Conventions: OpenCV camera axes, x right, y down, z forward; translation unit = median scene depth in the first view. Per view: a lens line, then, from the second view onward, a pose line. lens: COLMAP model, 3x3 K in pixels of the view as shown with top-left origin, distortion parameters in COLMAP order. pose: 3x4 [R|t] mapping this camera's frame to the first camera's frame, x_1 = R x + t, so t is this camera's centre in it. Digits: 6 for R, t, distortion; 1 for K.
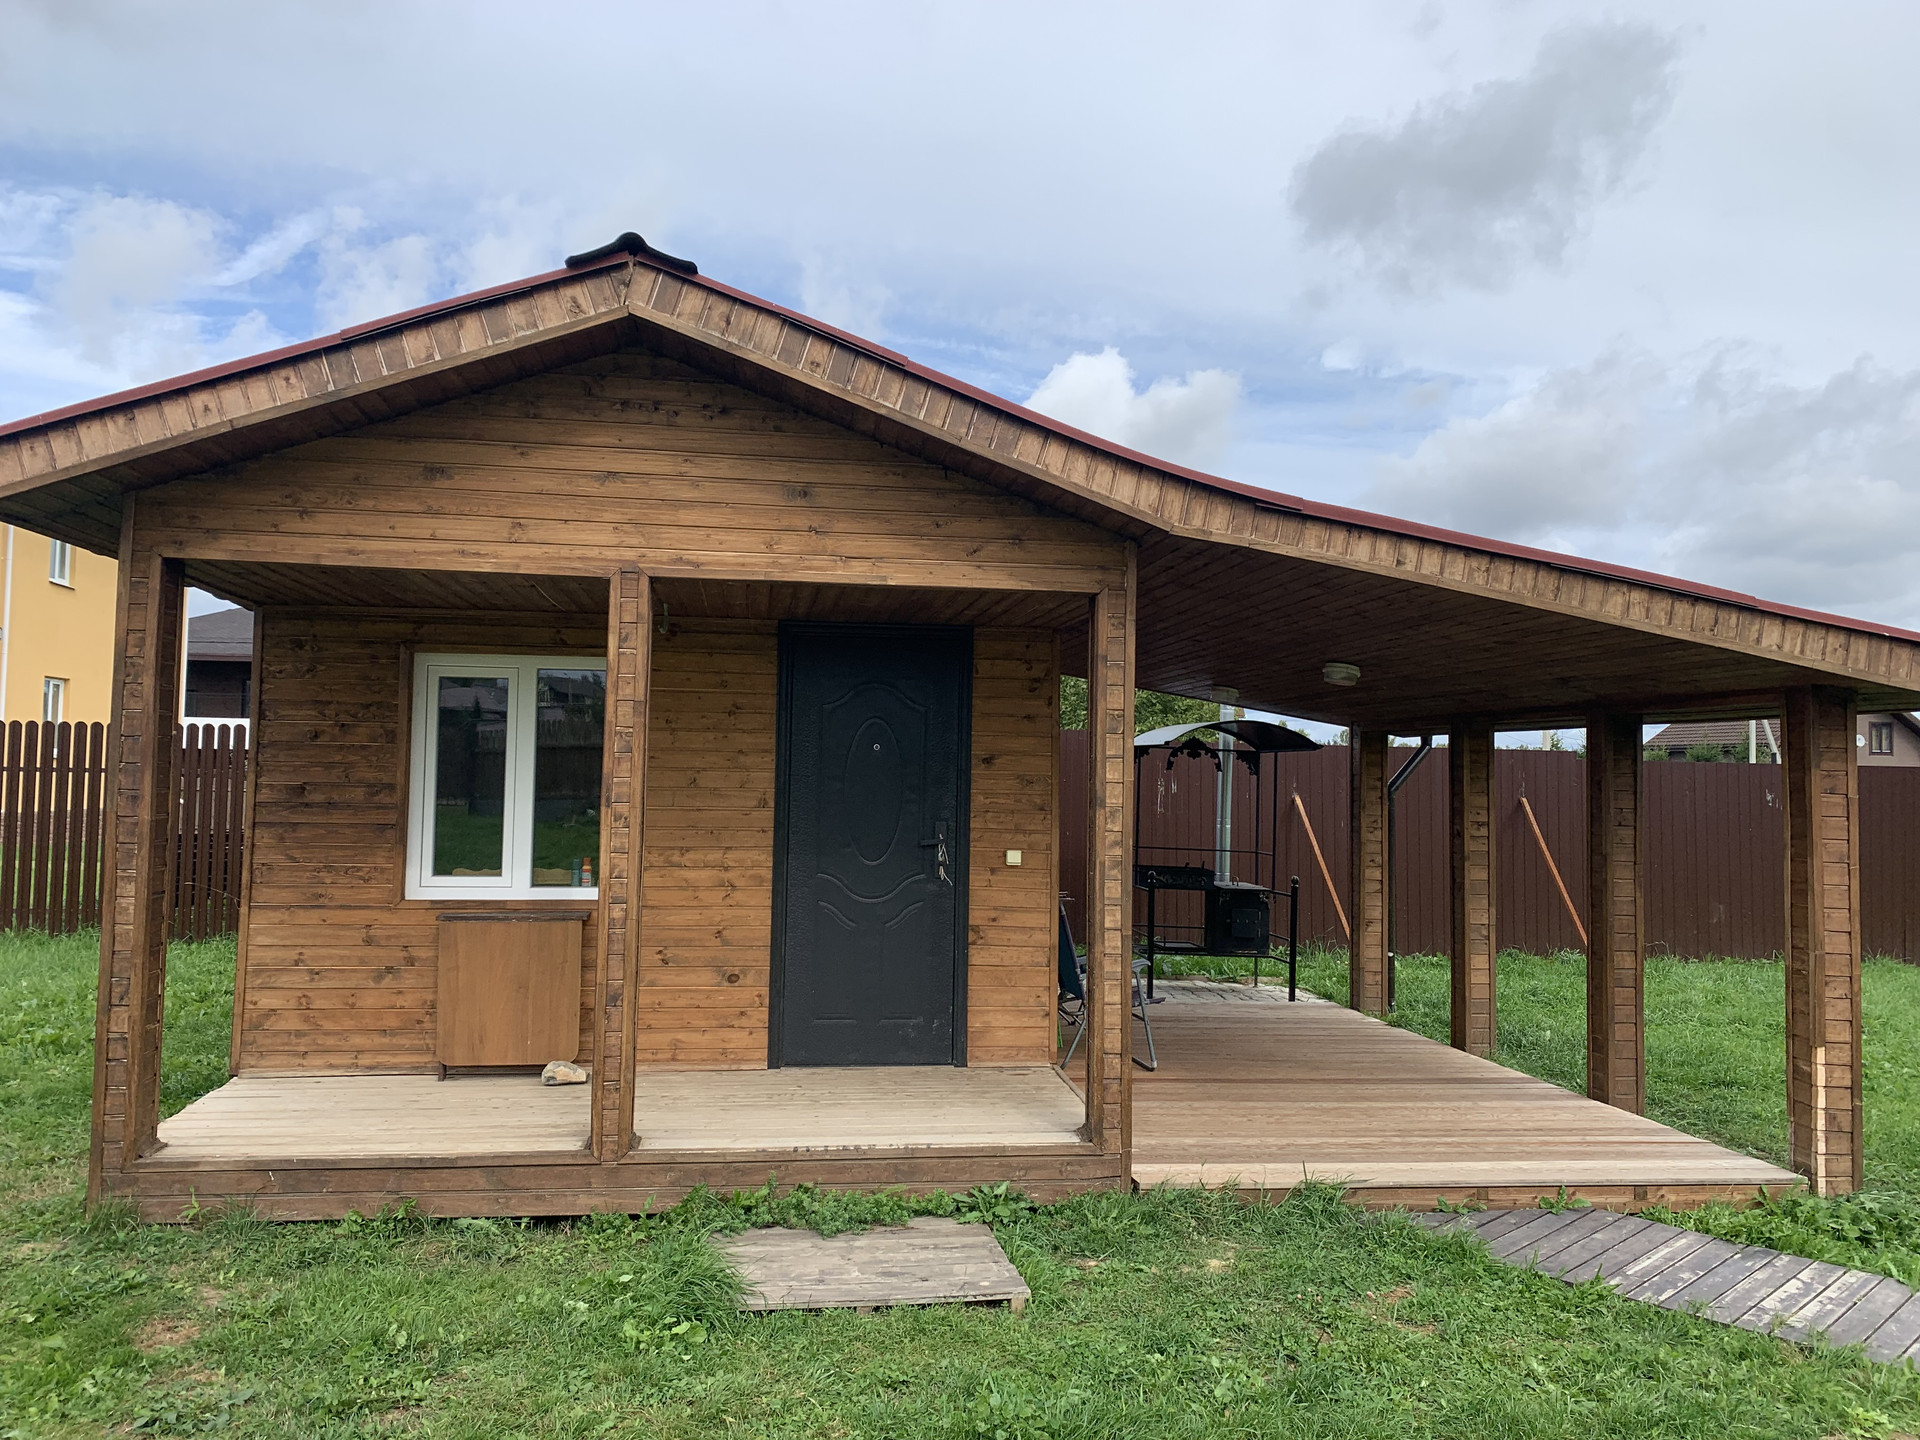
lens RADIAL K [[1460.1, 0, 962.0], [0, 1460.1, 722.8], [0, 0, 1]] dist [0.021518, -0.021389]
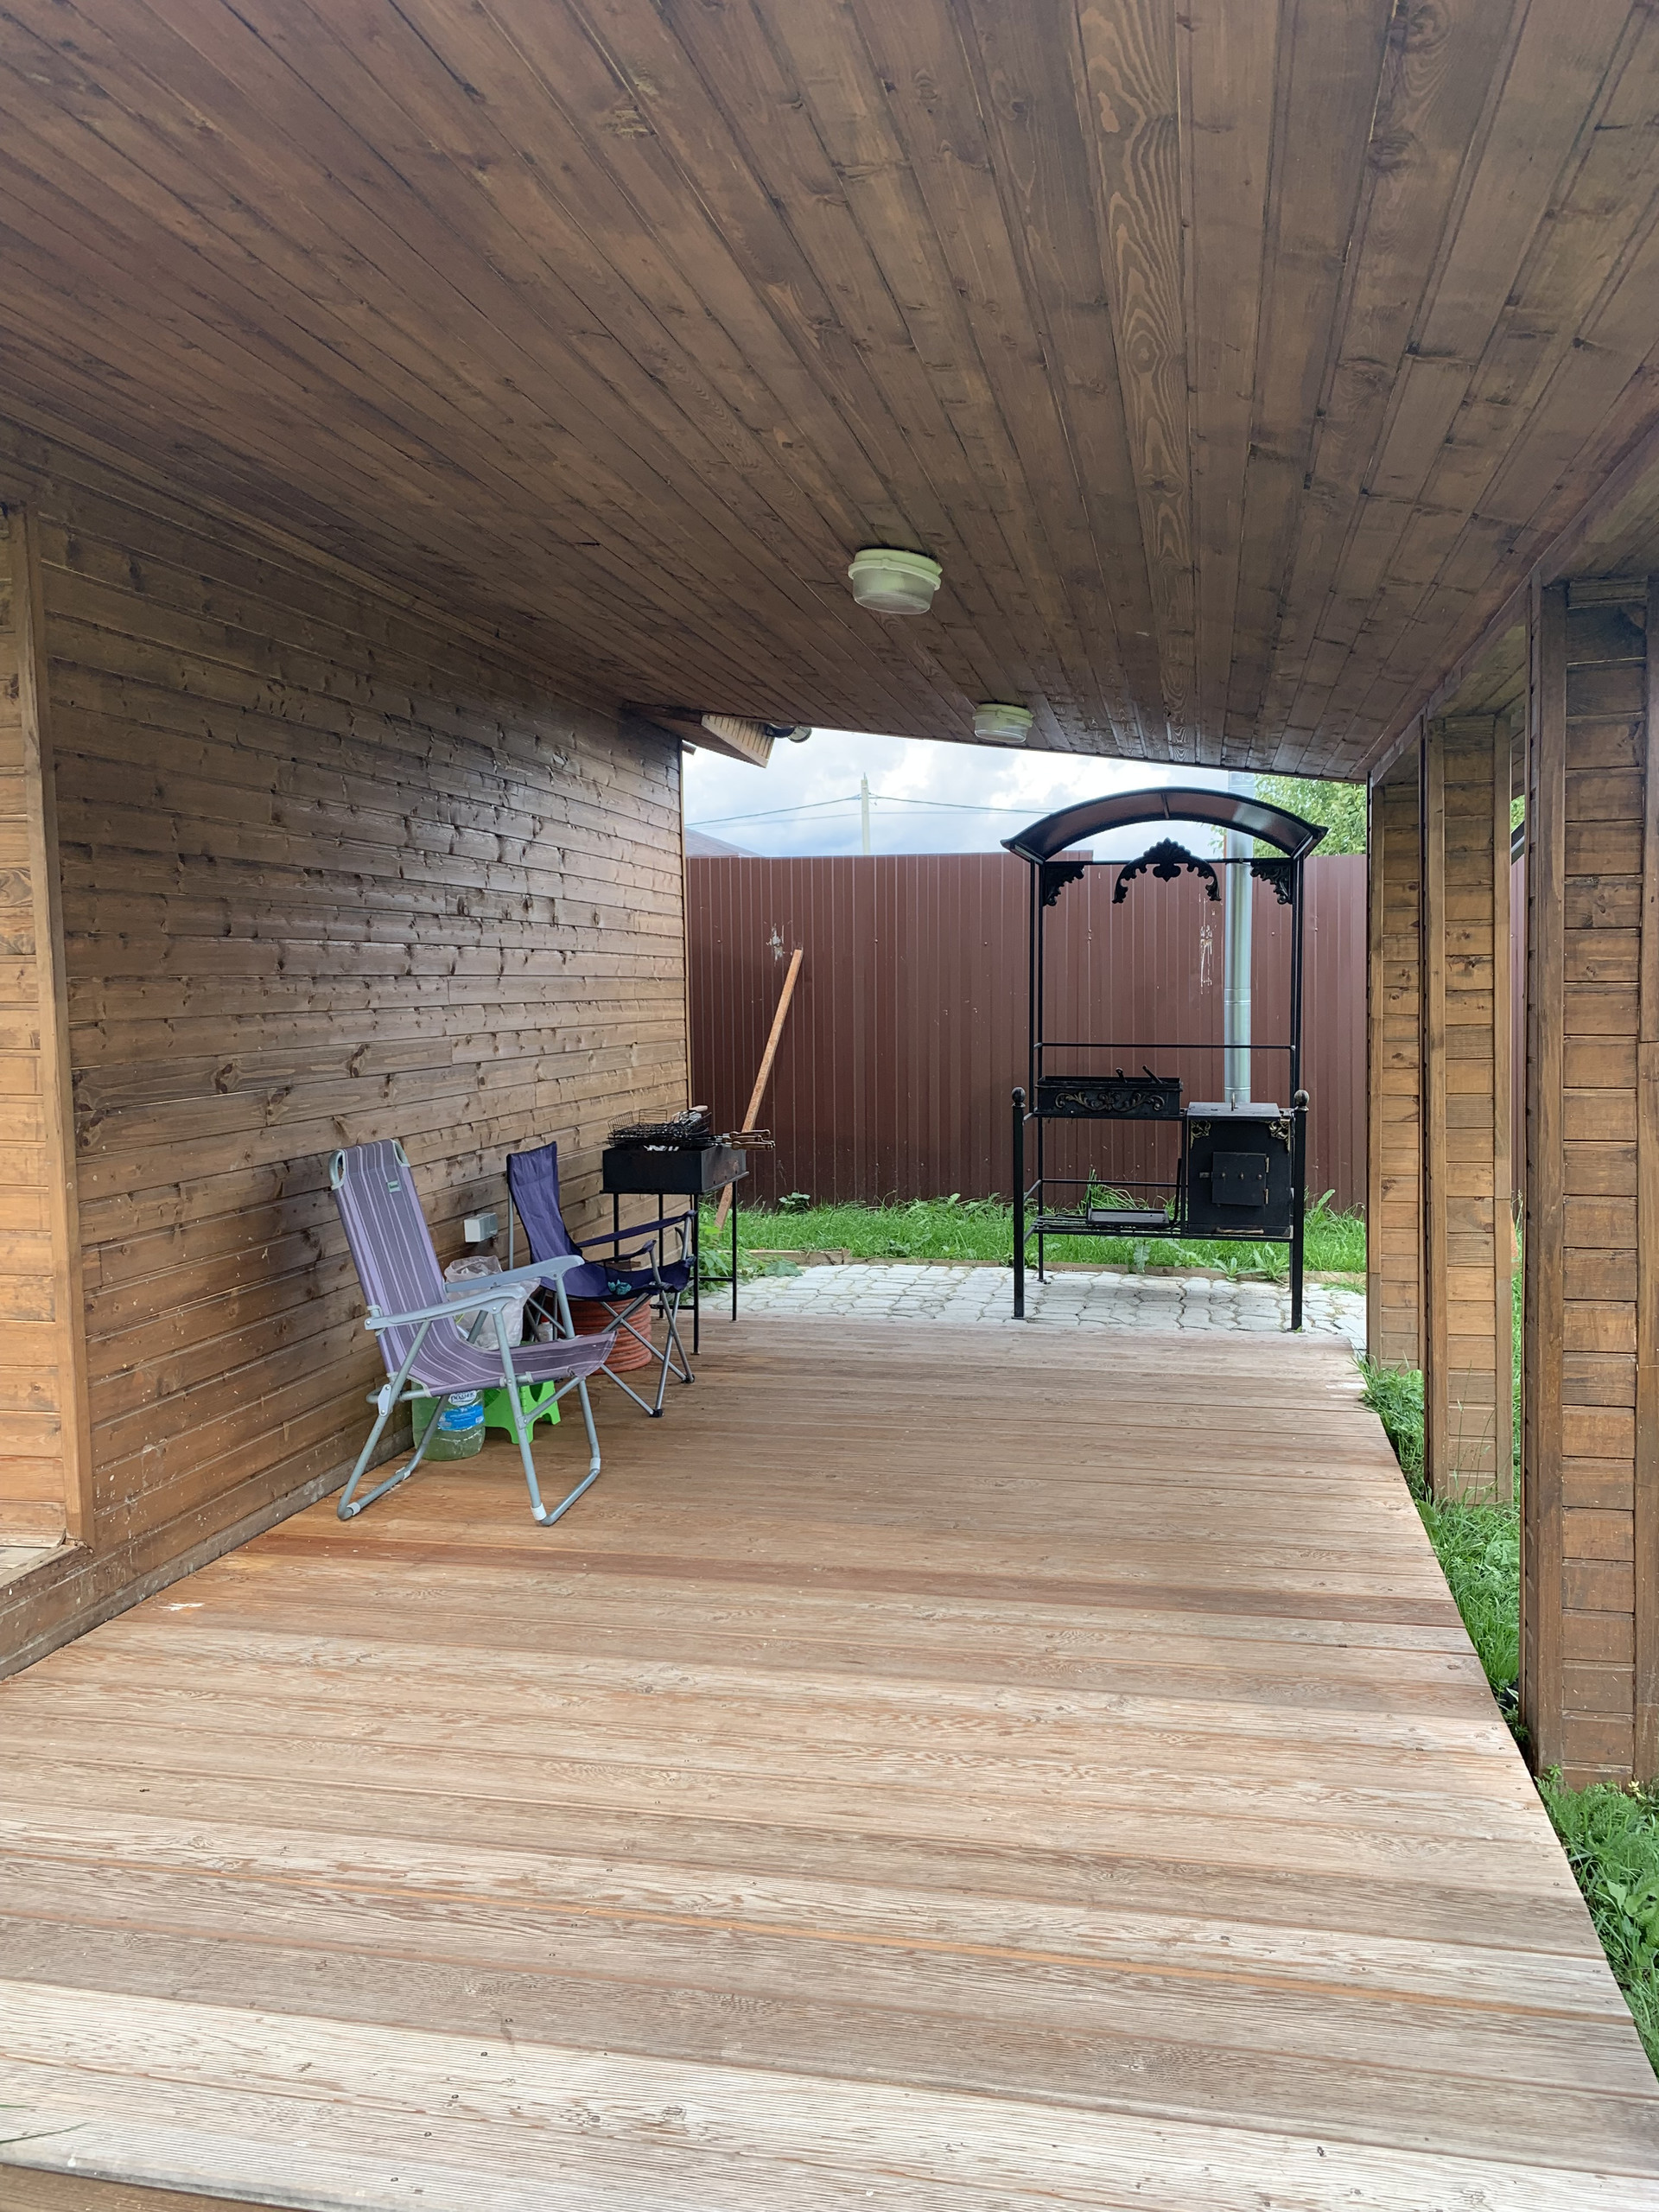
lens RADIAL K [[1682.1, 0, 828.7], [0, 1682.1, 1098.2], [0, 0, 1]] dist [0.021518, -0.021389]
pose [[0.937364, -0.018443, -0.347862, 0.348810], [0.054662, 0.994014, 0.094596, 0.052734], [0.344035, -0.107686, 0.932761, 0.484413]]
